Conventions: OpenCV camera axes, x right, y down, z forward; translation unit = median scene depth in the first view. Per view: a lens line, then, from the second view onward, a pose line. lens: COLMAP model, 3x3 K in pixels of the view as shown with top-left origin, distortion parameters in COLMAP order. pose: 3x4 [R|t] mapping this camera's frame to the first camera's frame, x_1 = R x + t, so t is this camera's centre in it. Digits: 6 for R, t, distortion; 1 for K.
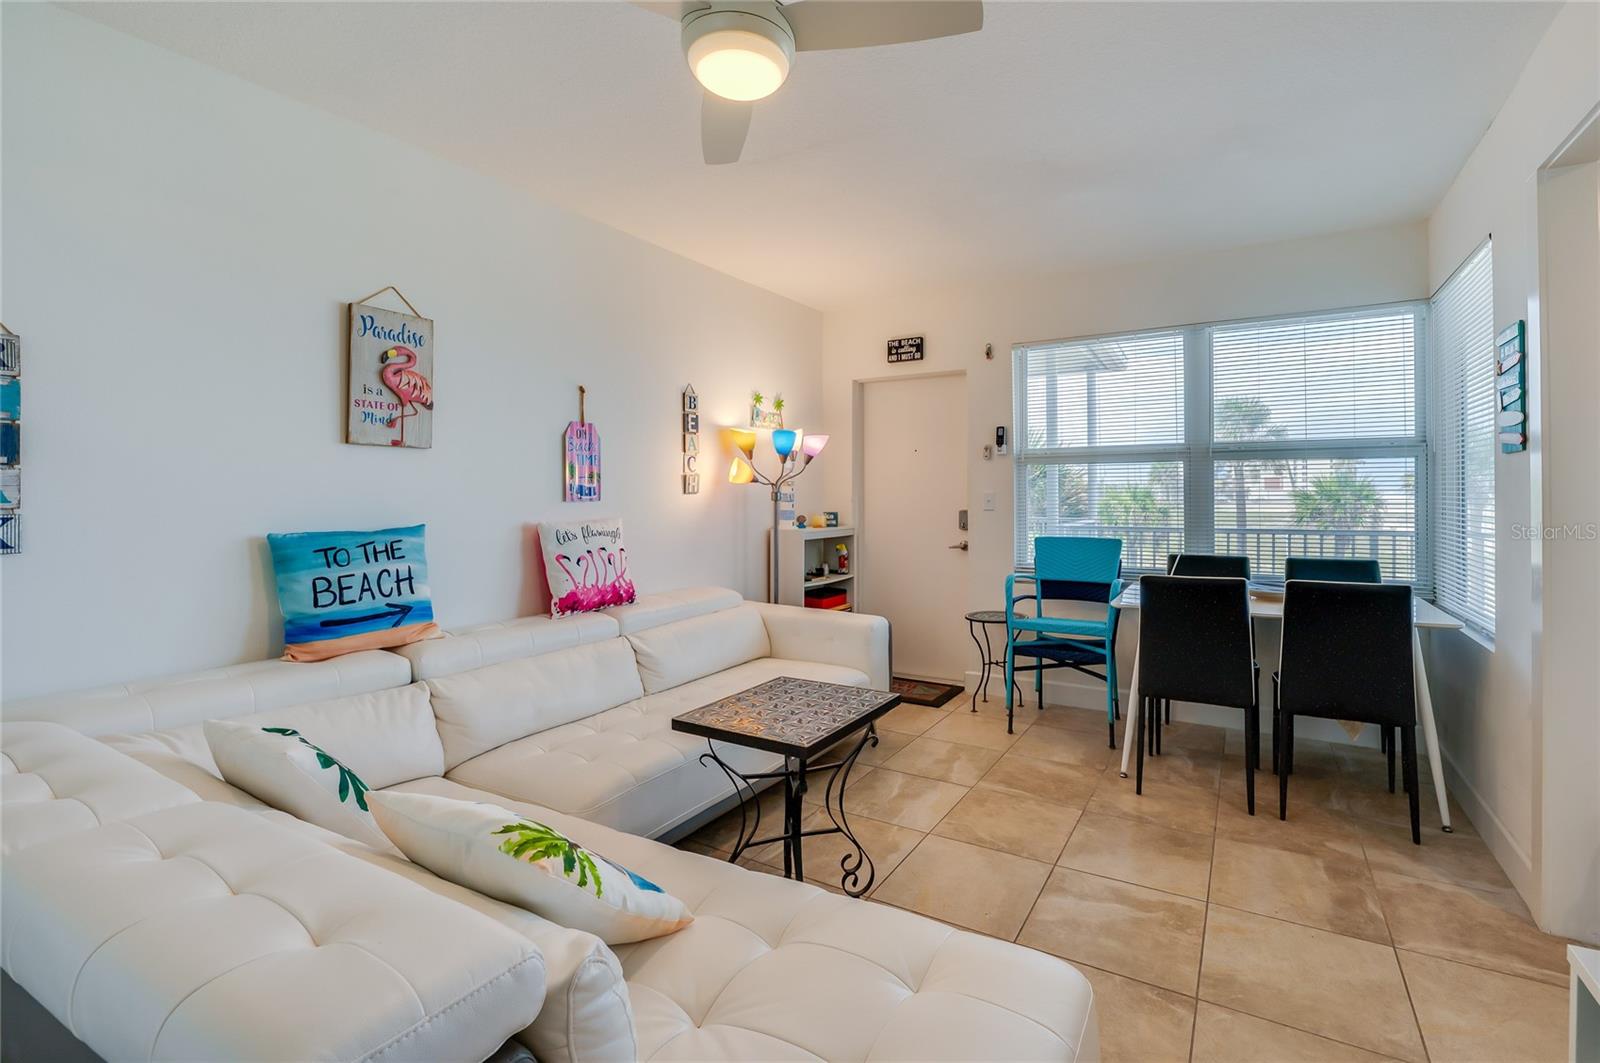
lens RADIAL K [[679.2, 0, 871.2], [0, 679.2, 490.7], [0, 0, 1]] dist [-0.015671, 0.000298]
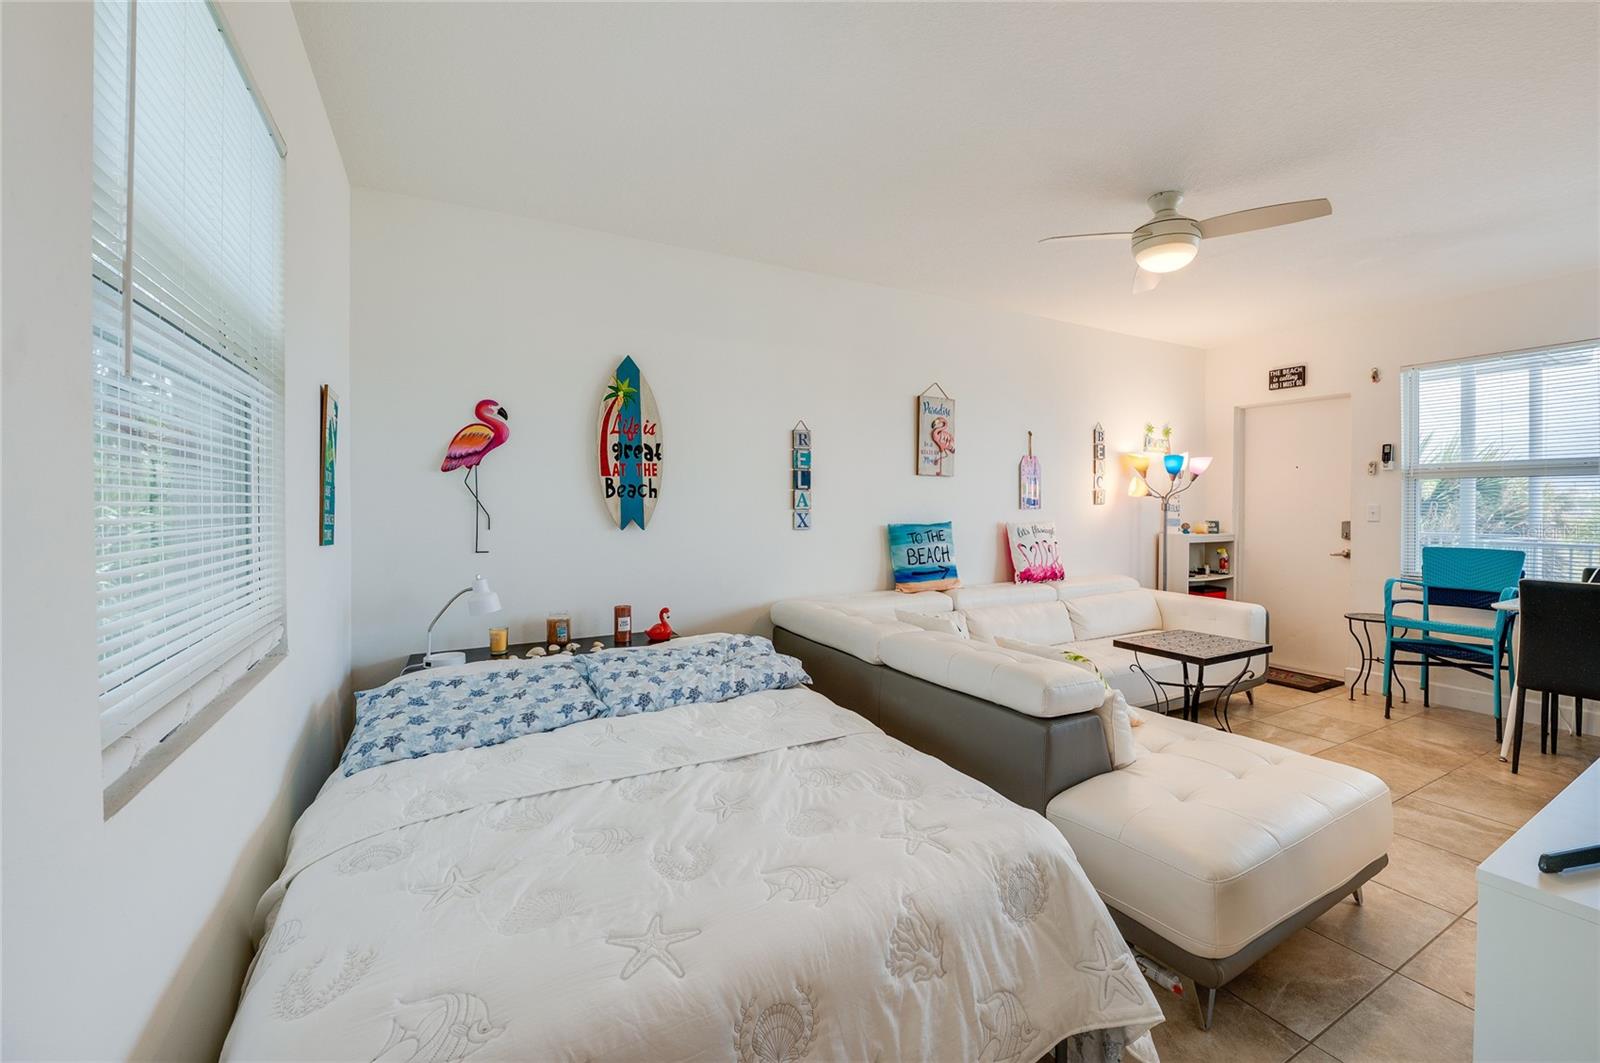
lens RADIAL K [[670.6, 0, 883.4], [0, 670.6, 508.9], [0, 0, 1]] dist [-0.015690, 0.000539]
pose [[0.875315, 0.009915, -0.483452, 0.001320], [-0.004563, 0.999915, 0.012246, -0.001245], [0.483532, -0.008514, 0.875285, -0.433974]]
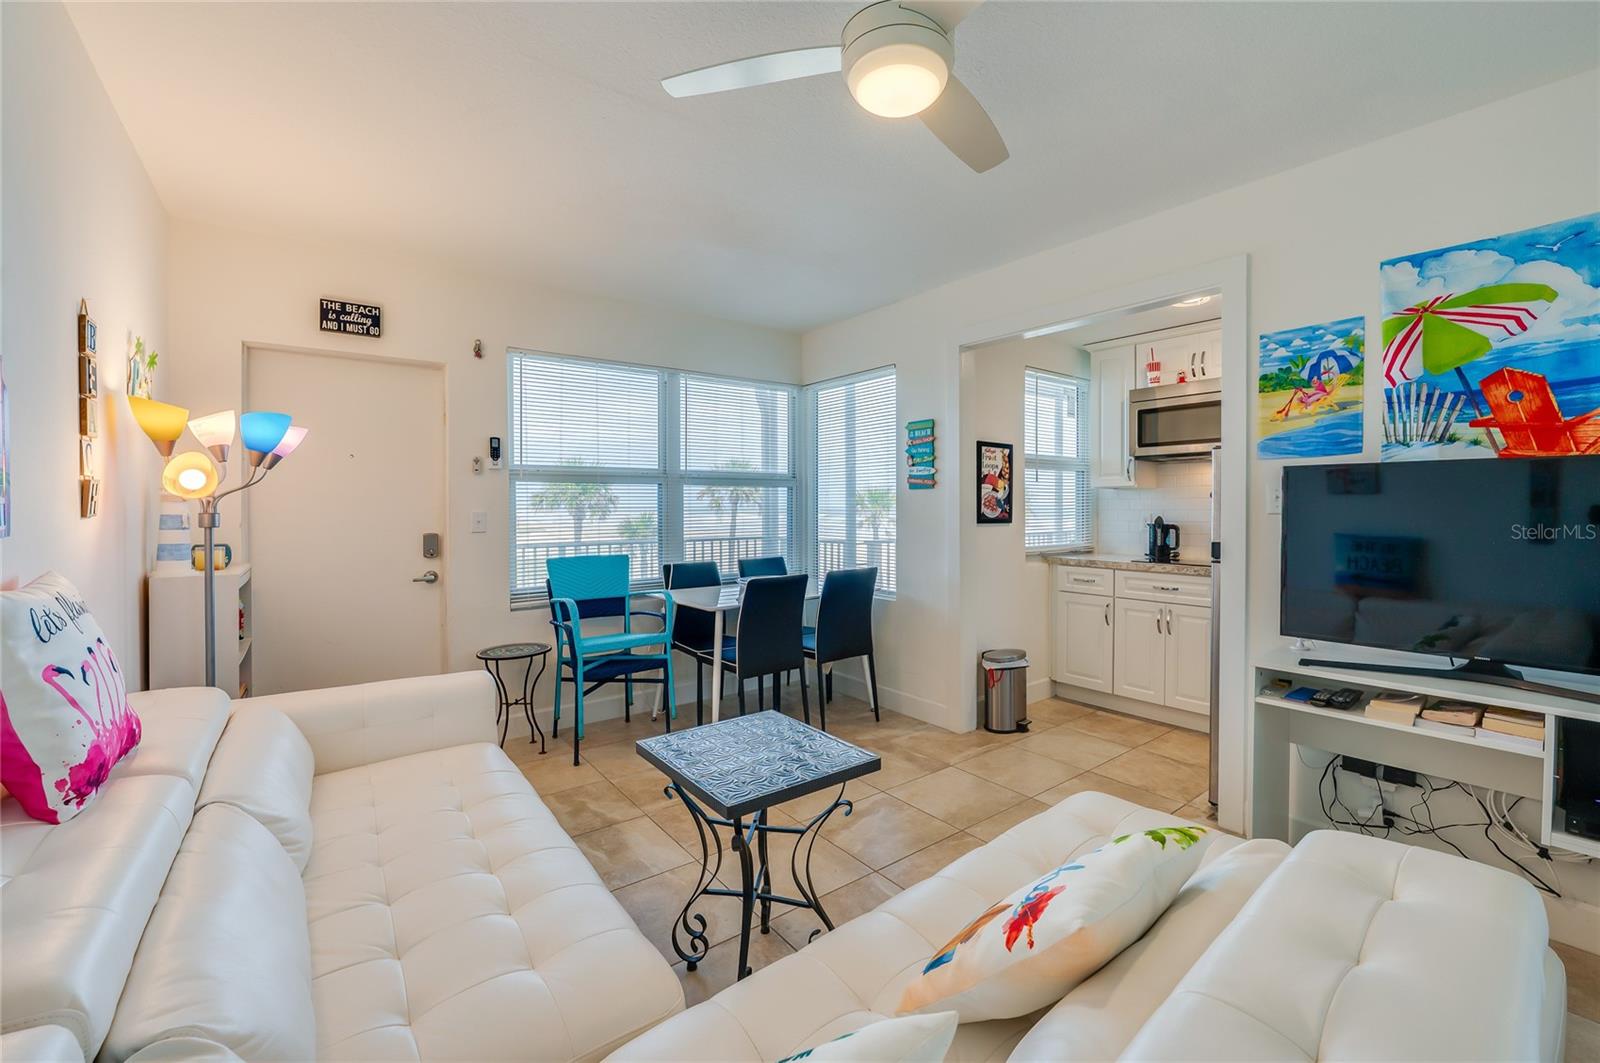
lens RADIAL K [[656.9, 0, 820.5], [0, 656.9, 511.6], [0, 0, 1]] dist [-0.016456, -0.000010]
pose [[0.402615, -0.003900, 0.915361, -0.577261], [-0.001787, 0.999986, 0.005047, -0.003994], [-0.915368, -0.003668, 0.402602, 0.369351]]
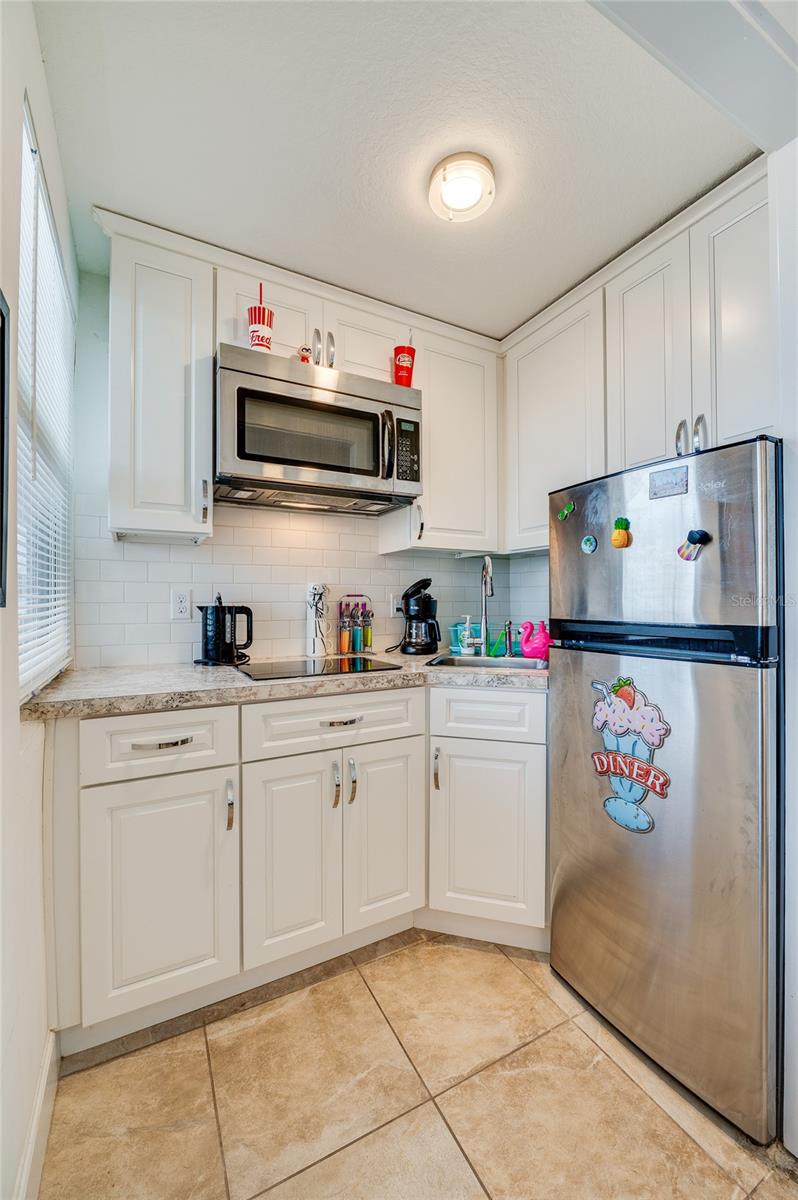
lens RADIAL K [[487.2, 0, 399.0], [0, 487.2, 600.0], [0, 0, 1]] dist [-0.015168, 0.000101]
pose [[-0.834316, 0.005602, 0.551258, 0.465457], [0.004989, 0.999984, -0.002611, 0.022659], [-0.551264, 0.000572, -0.834331, 0.646337]]
